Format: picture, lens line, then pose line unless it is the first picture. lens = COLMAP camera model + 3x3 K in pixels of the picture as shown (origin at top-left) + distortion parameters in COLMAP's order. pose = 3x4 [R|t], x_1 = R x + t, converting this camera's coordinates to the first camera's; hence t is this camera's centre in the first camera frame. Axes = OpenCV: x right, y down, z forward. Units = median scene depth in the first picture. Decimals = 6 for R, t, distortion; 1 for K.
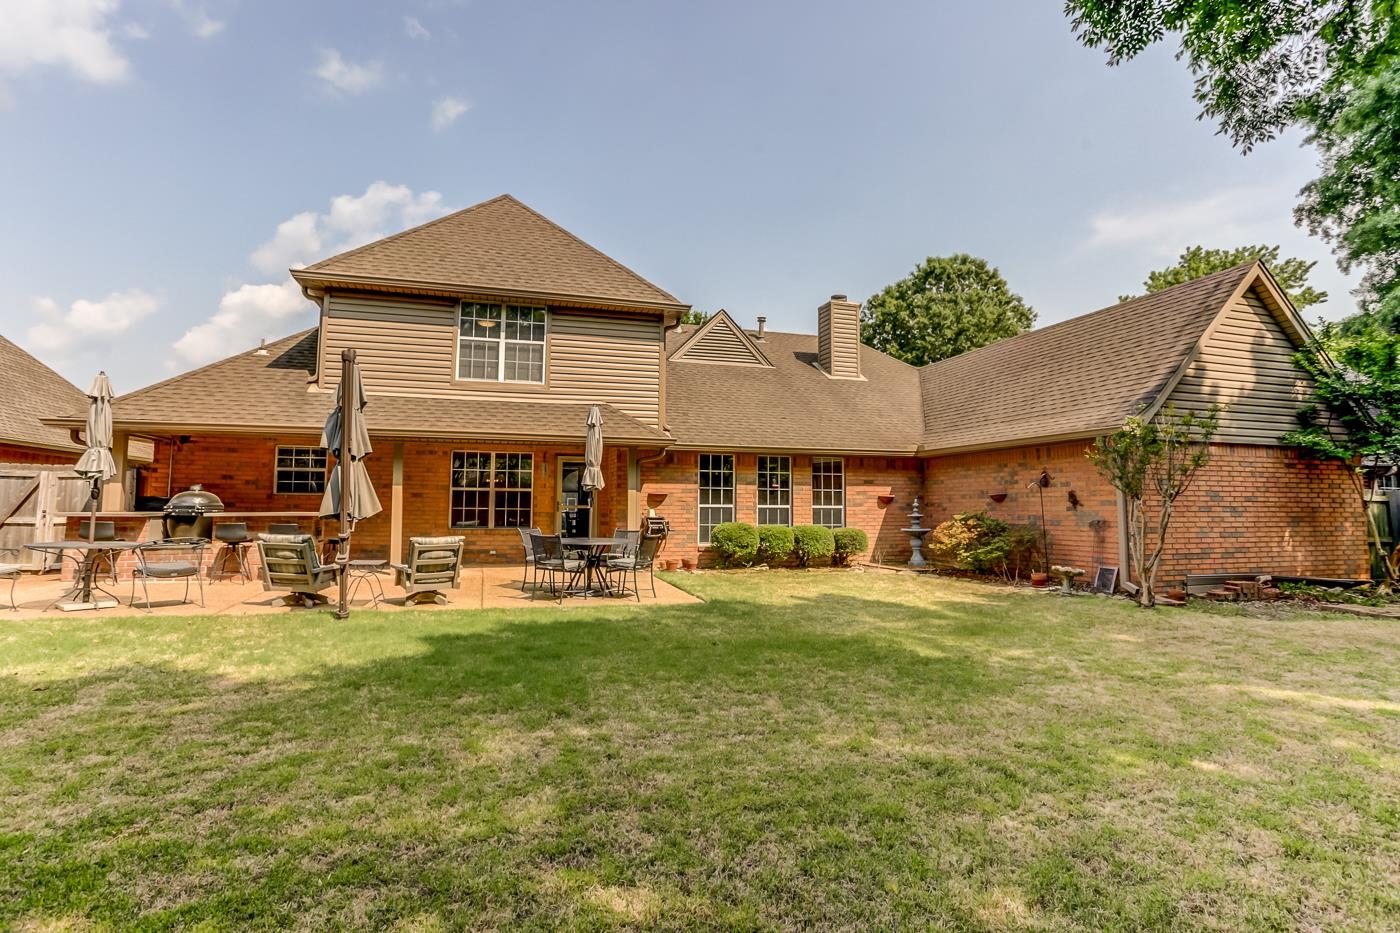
lens RADIAL K [[726.1, 0, 702.6], [0, 726.1, 461.4], [0, 0, 1]] dist [-0.041625, 0.023765]
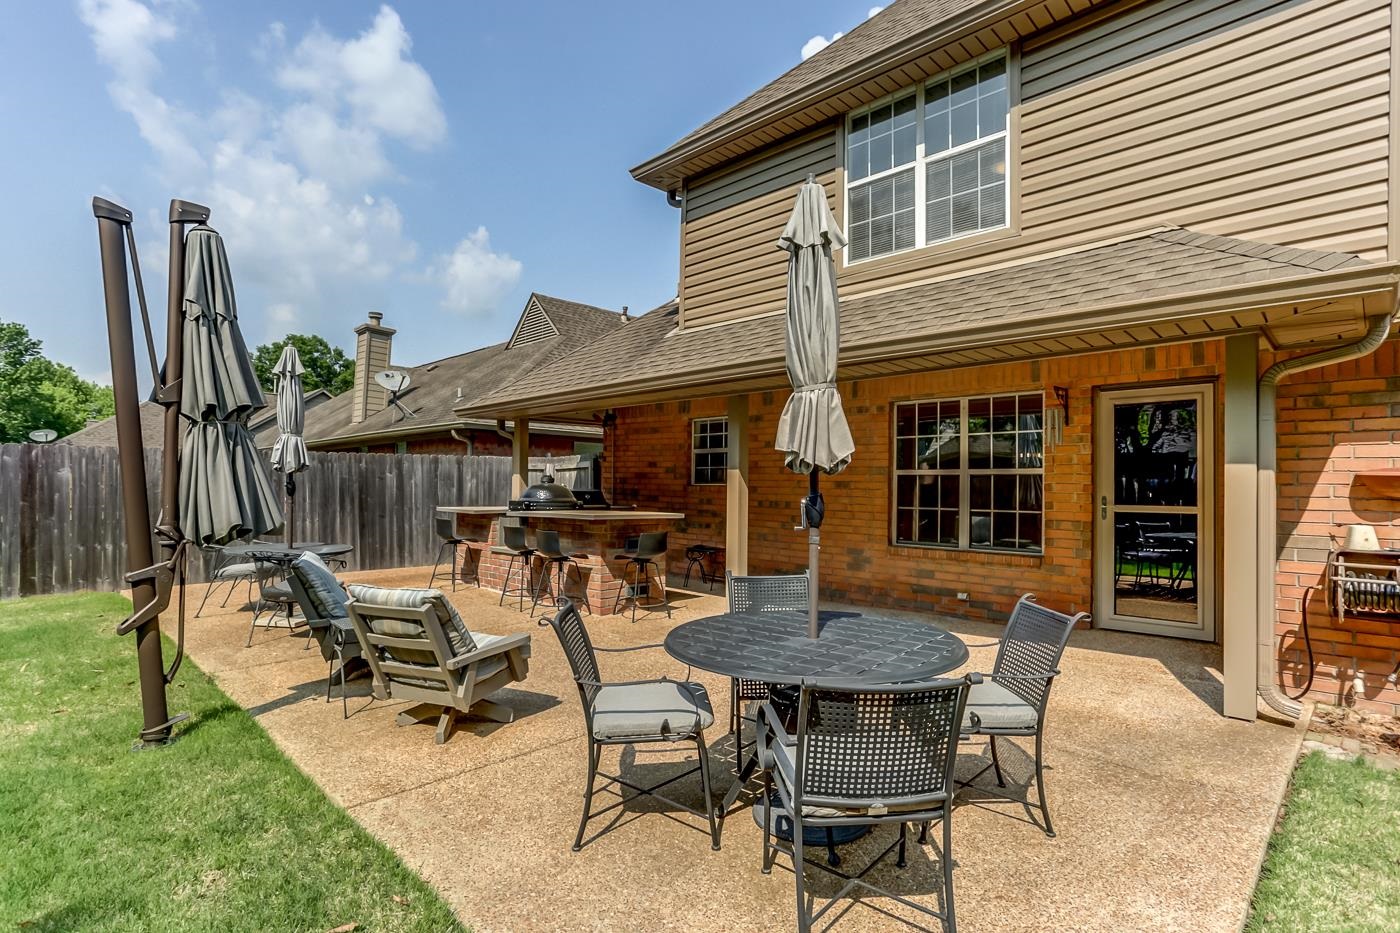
lens RADIAL K [[726.1, 0, 694.4], [0, 726.1, 481.9], [0, 0, 1]] dist [-0.041625, 0.023765]
pose [[0.487484, -0.008685, -0.873089, 0.063739], [0.050172, 0.998577, 0.018079, 0.028242], [0.871689, -0.052618, 0.487226, 0.619088]]
